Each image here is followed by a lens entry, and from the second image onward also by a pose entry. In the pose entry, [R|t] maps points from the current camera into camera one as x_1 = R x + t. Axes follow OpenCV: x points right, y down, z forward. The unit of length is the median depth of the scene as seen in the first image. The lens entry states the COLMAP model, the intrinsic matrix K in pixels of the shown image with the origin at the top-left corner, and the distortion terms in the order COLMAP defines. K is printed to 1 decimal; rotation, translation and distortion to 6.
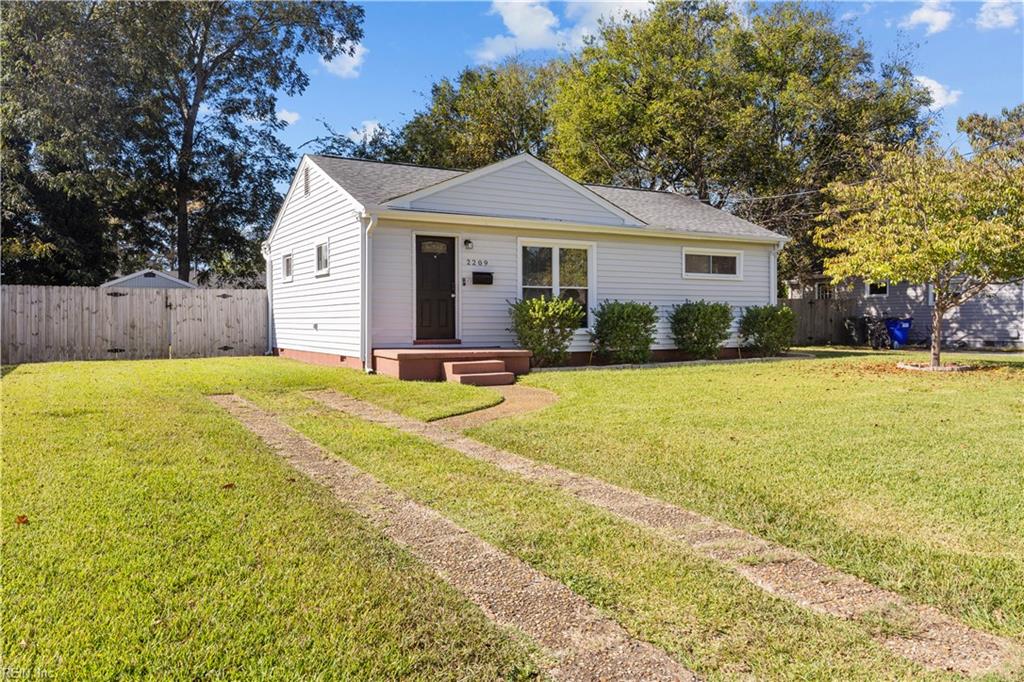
lens RADIAL K [[768.5, 0, 512.2], [0, 768.5, 335.2], [0, 0, 1]] dist [0.001119, 0.000125]
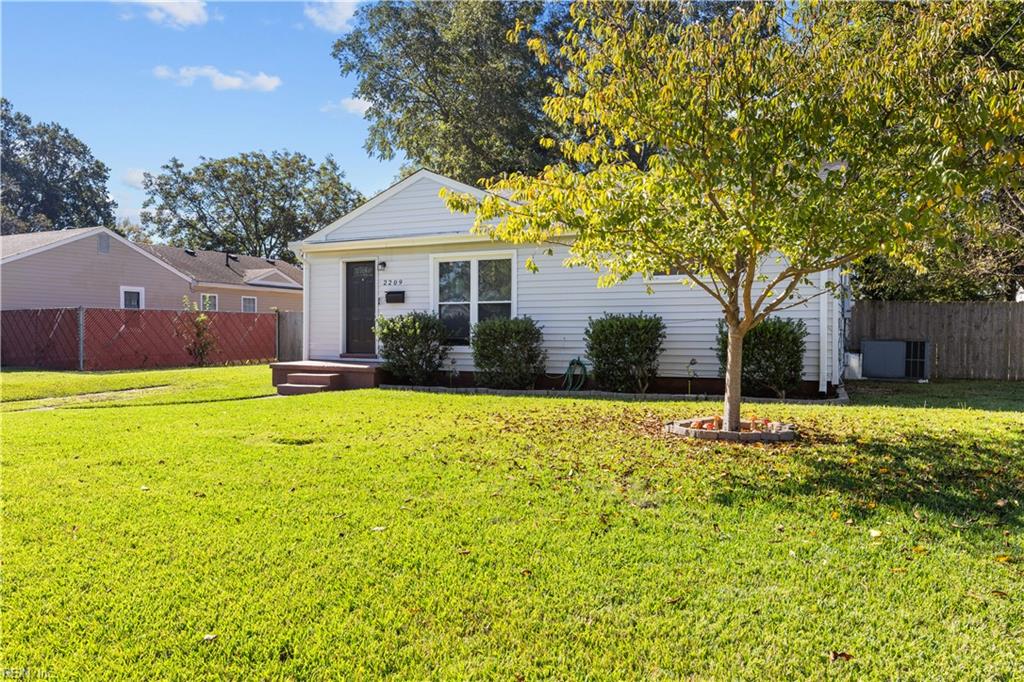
lens RADIAL K [[731.4, 0, 511.9], [0, 731.4, 342.4], [0, 0, 1]] dist [-0.001529, -0.000265]
pose [[0.555059, 0.015493, -0.831667, 0.882977], [-0.019513, 0.999794, 0.005602, -0.020183], [0.831582, 0.013119, 0.555247, 0.572301]]
